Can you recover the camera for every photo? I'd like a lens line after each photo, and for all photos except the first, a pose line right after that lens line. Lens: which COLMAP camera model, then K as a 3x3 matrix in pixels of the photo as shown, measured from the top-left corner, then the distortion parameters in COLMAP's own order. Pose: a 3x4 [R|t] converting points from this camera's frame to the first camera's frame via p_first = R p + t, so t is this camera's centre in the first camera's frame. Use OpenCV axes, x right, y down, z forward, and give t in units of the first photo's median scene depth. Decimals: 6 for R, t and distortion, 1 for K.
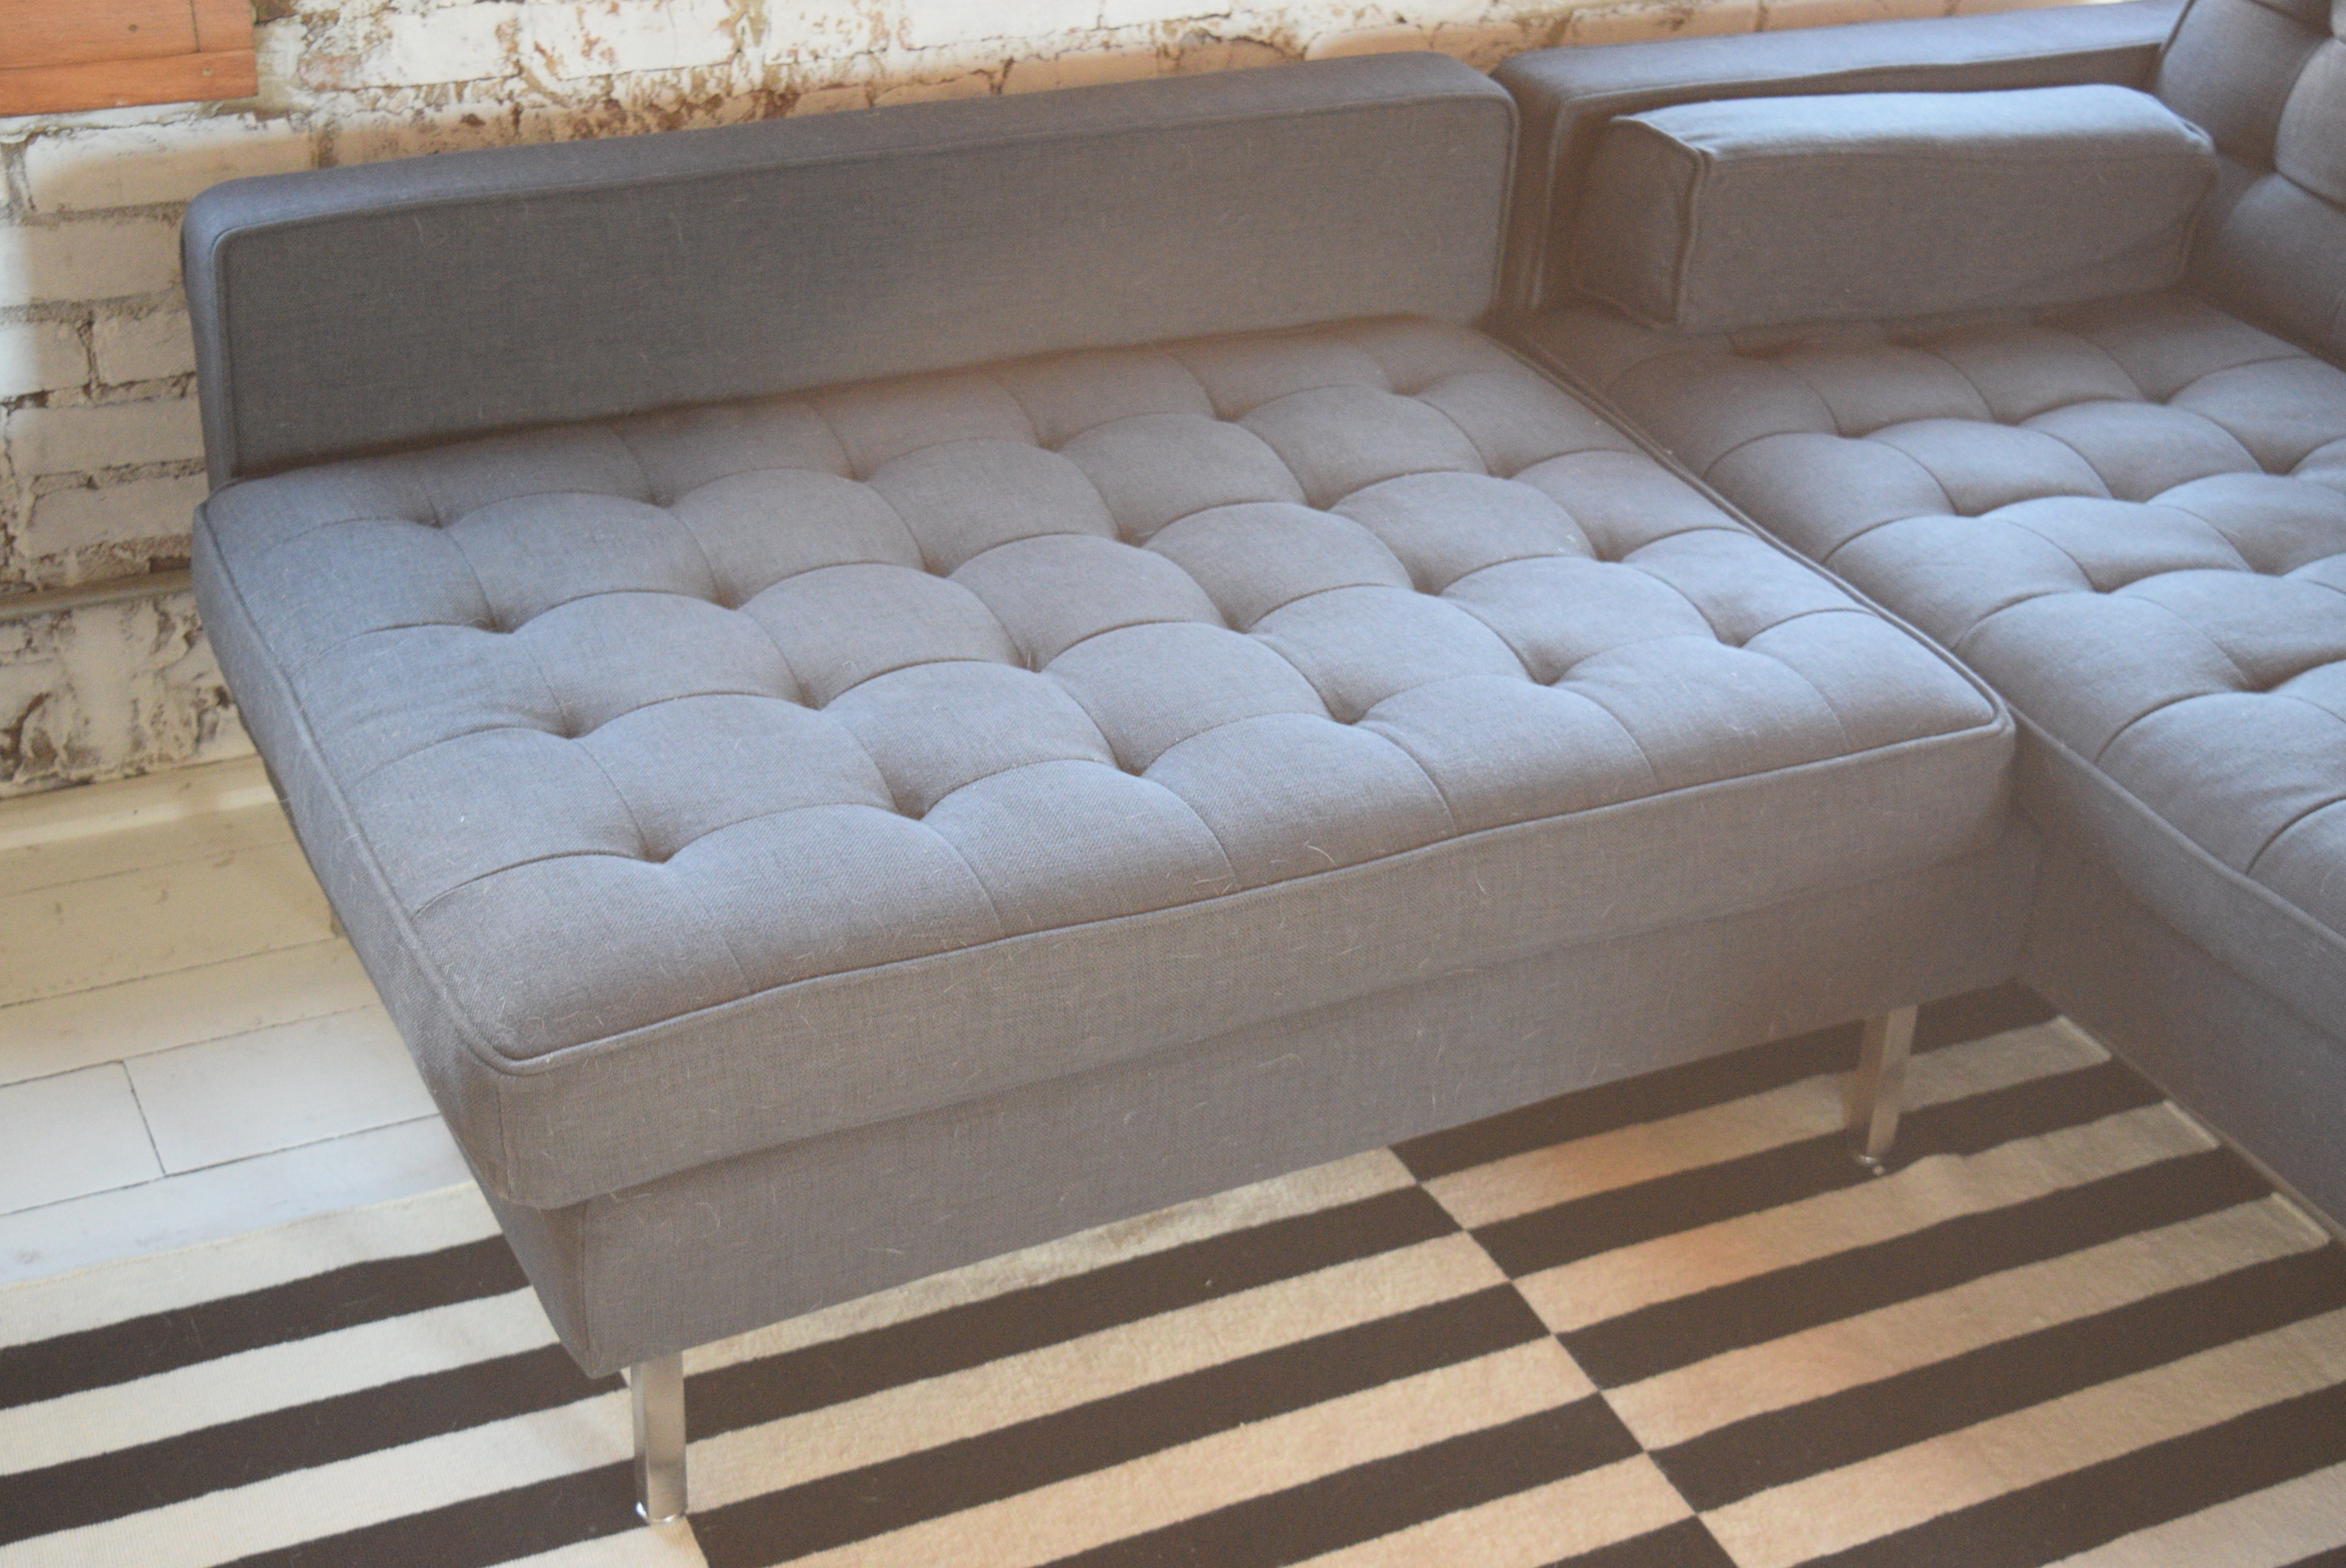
lens RADIAL K [[3276.7, 0, 1173.0], [0, 3276.7, 784.0], [0, 0, 1]] dist [-0.021107, 0.023886]
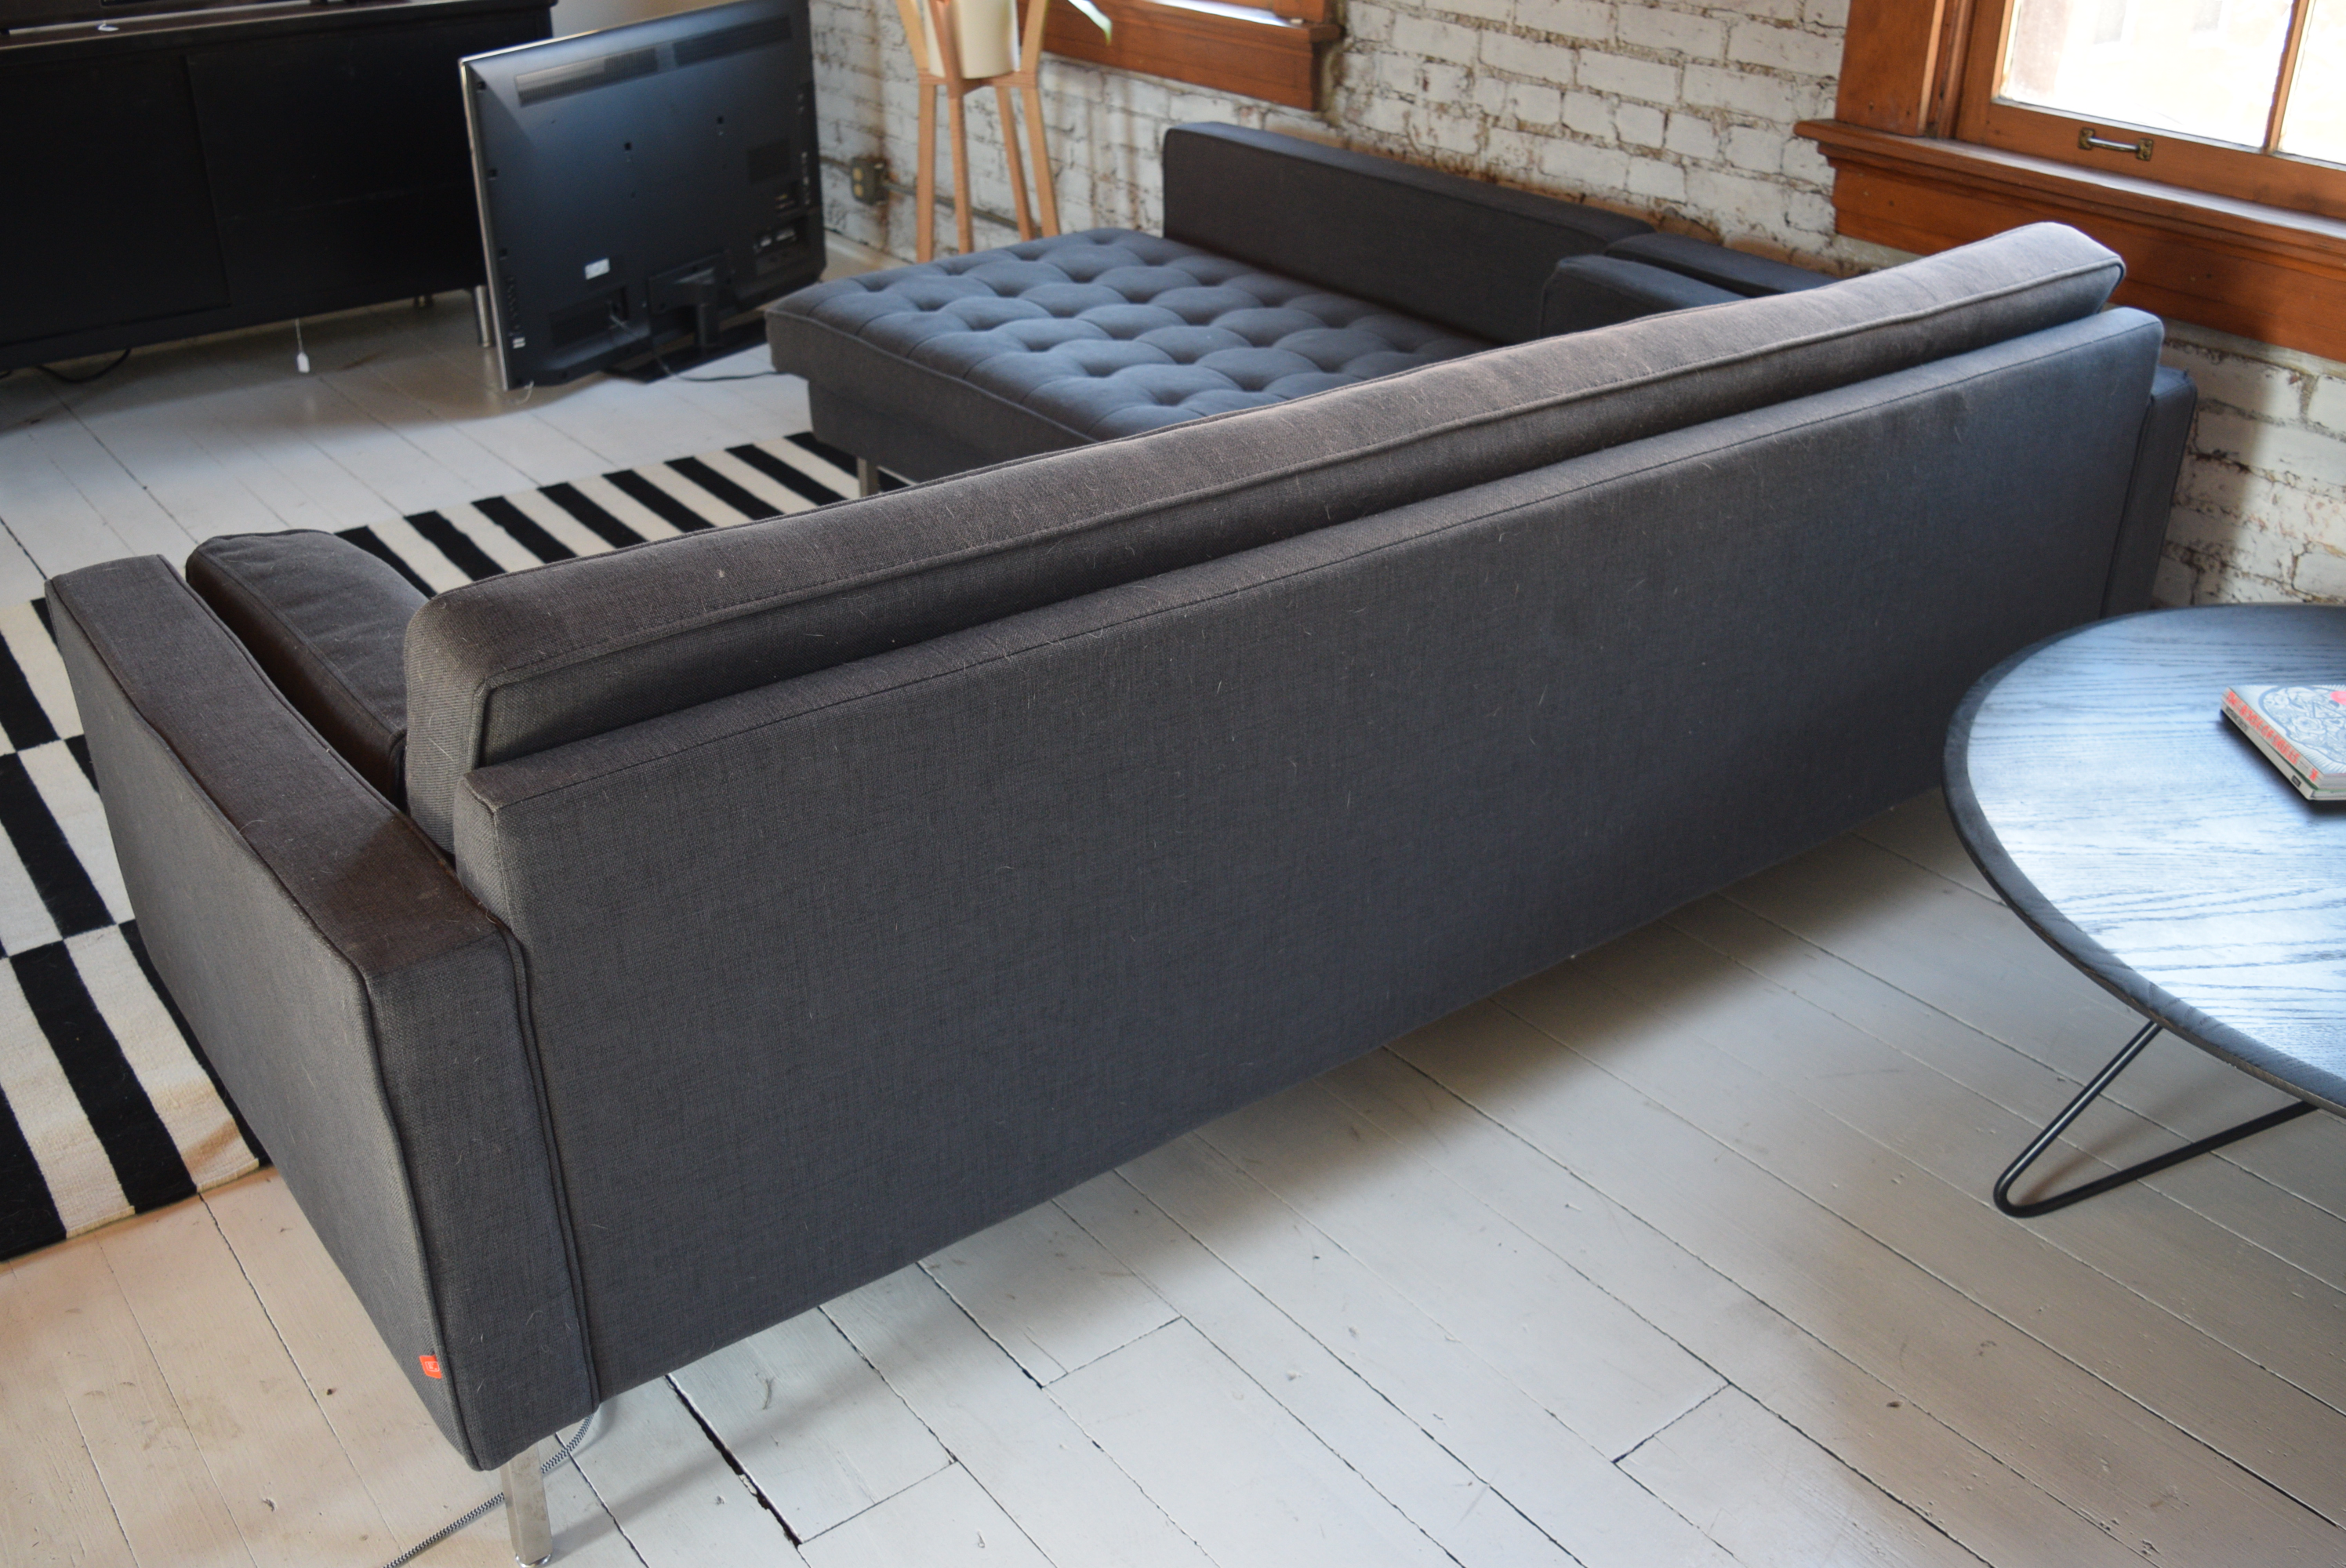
lens RADIAL K [[2117.4, 0, 1173.0], [0, 2117.4, 784.0], [0, 0, 1]] dist [-0.054712, -0.003514]
pose [[0.178060, 0.414351, -0.892529, 1.301938], [-0.468969, 0.833123, 0.293212, -0.202511], [0.865079, 0.366360, 0.342663, 0.548627]]
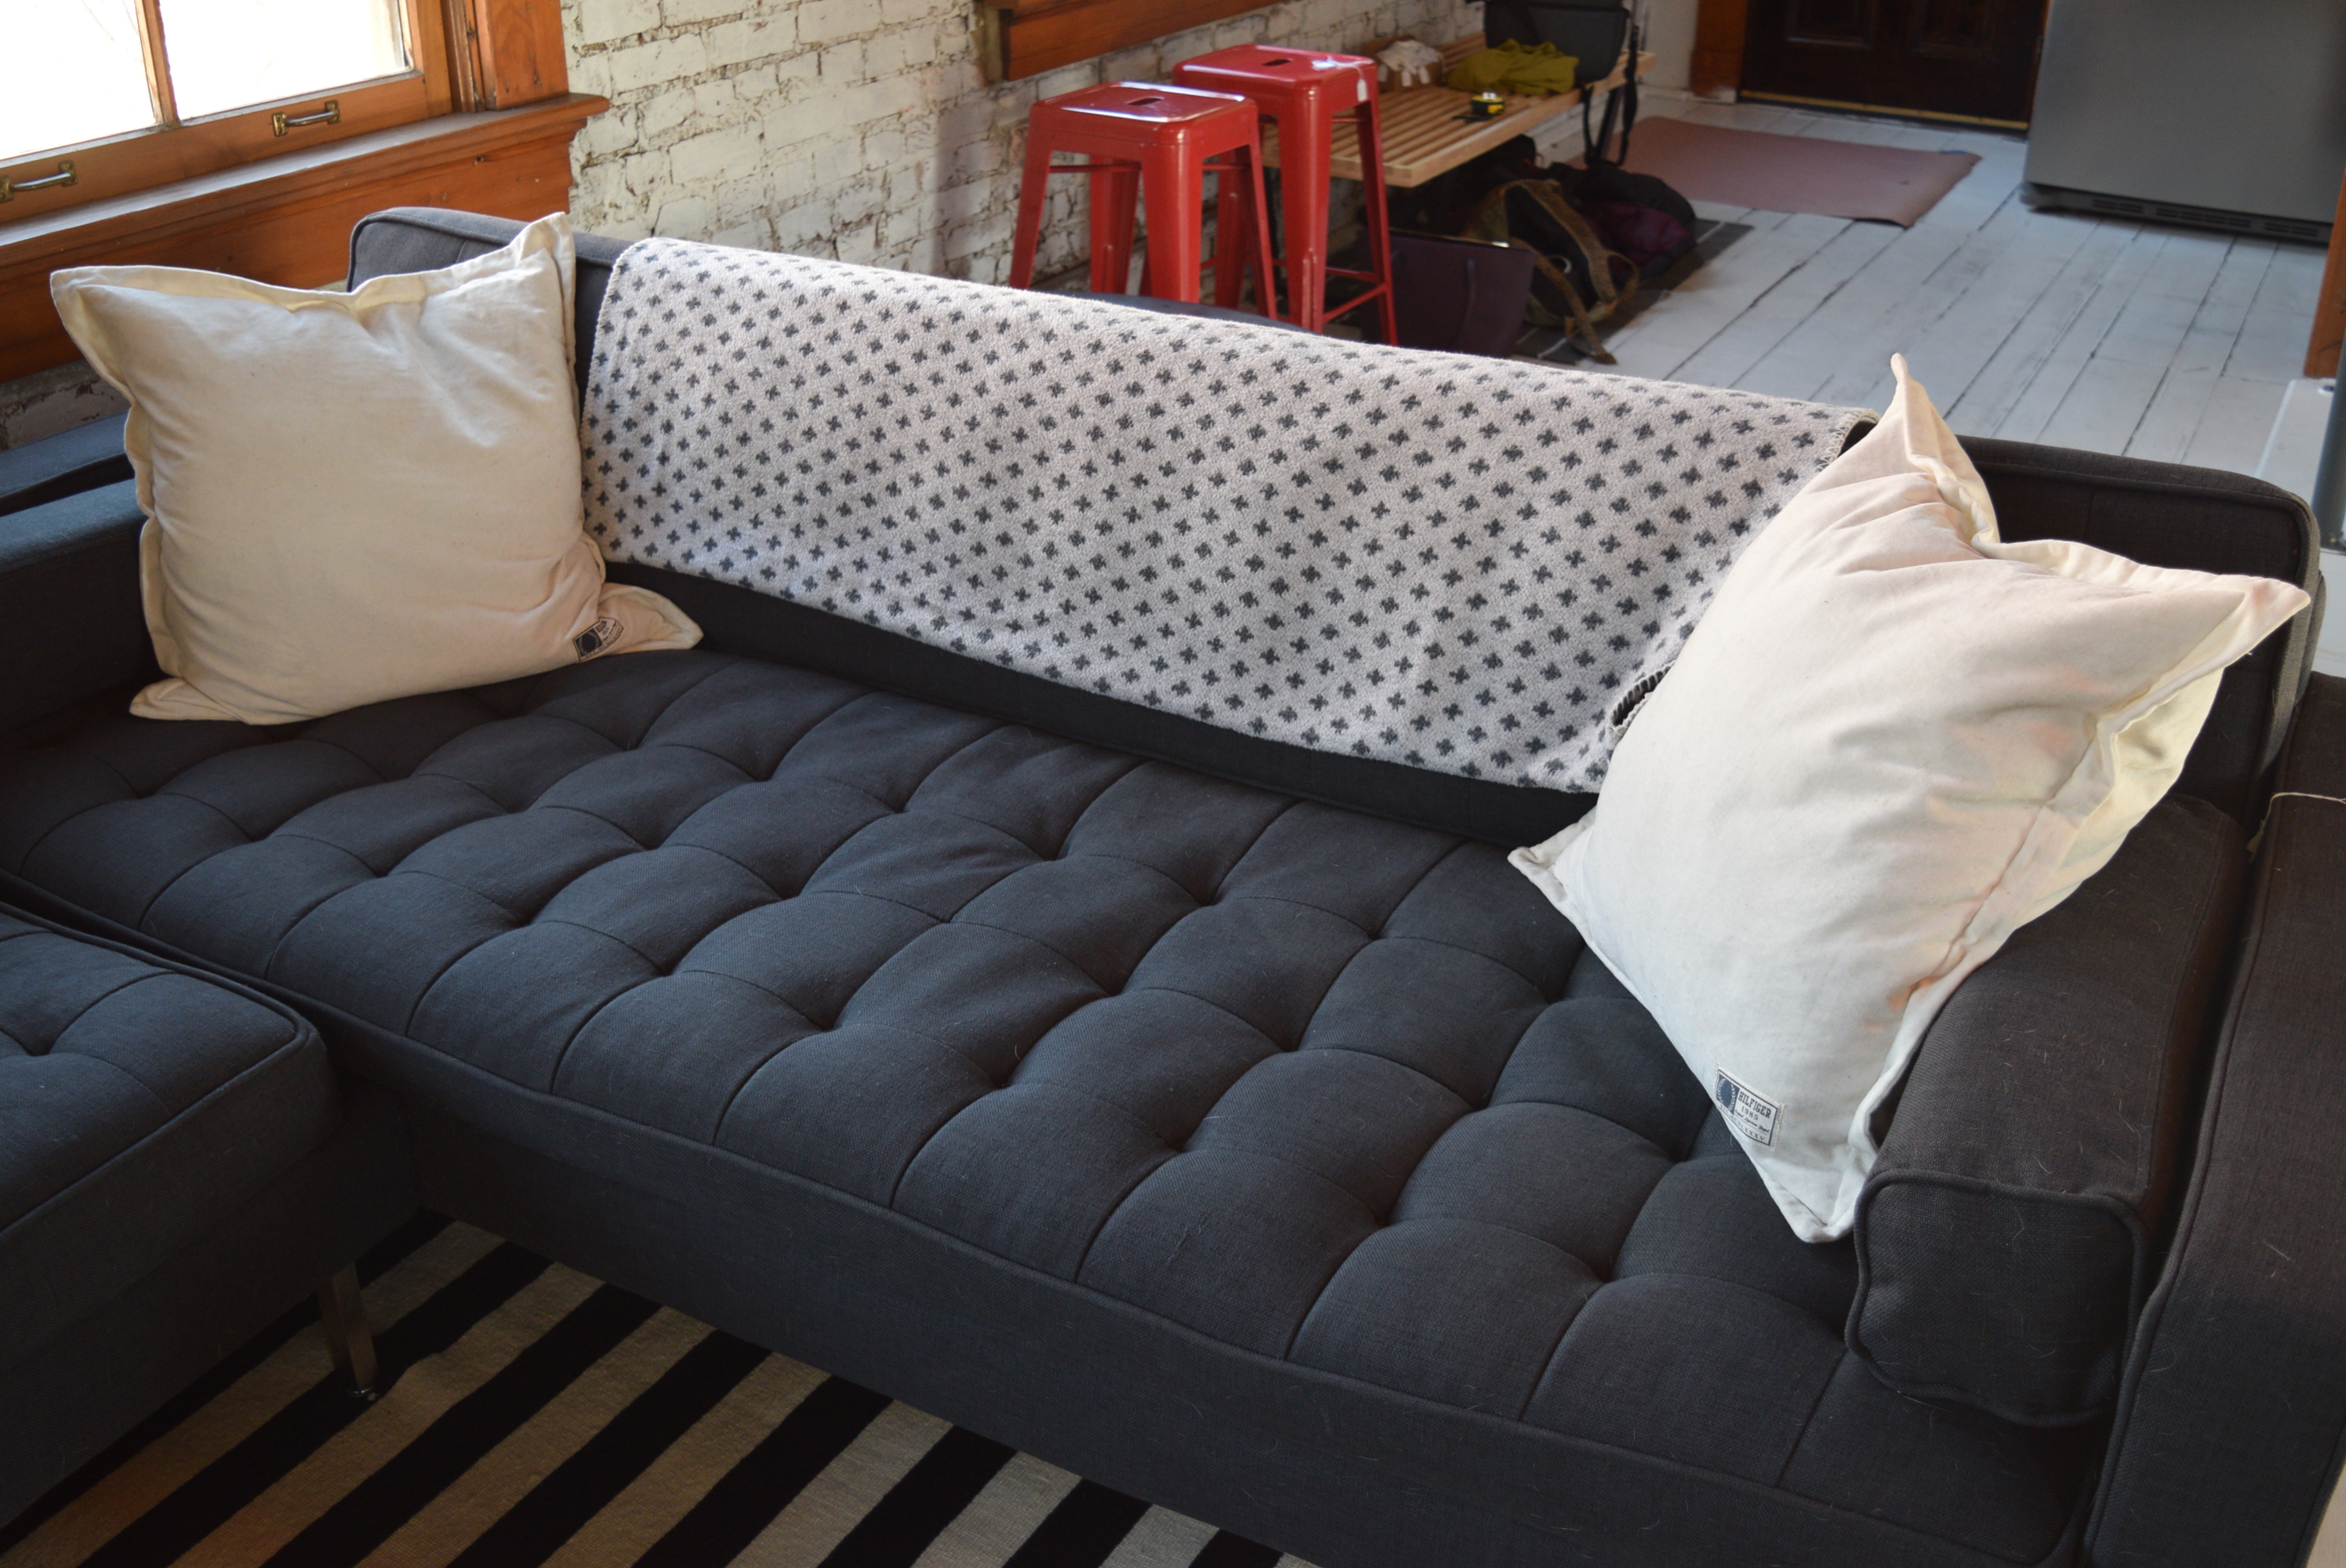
lens RADIAL K [[2418.7, 0, 1174.8], [0, 2418.7, 725.4], [0, 0, 1]] dist [-0.042174, 0.009035]
pose [[0.830474, -0.287747, 0.476985, 0.115143], [0.309705, 0.950224, 0.034011, -0.047247], [-0.463029, 0.119479, 0.878253, 0.100161]]
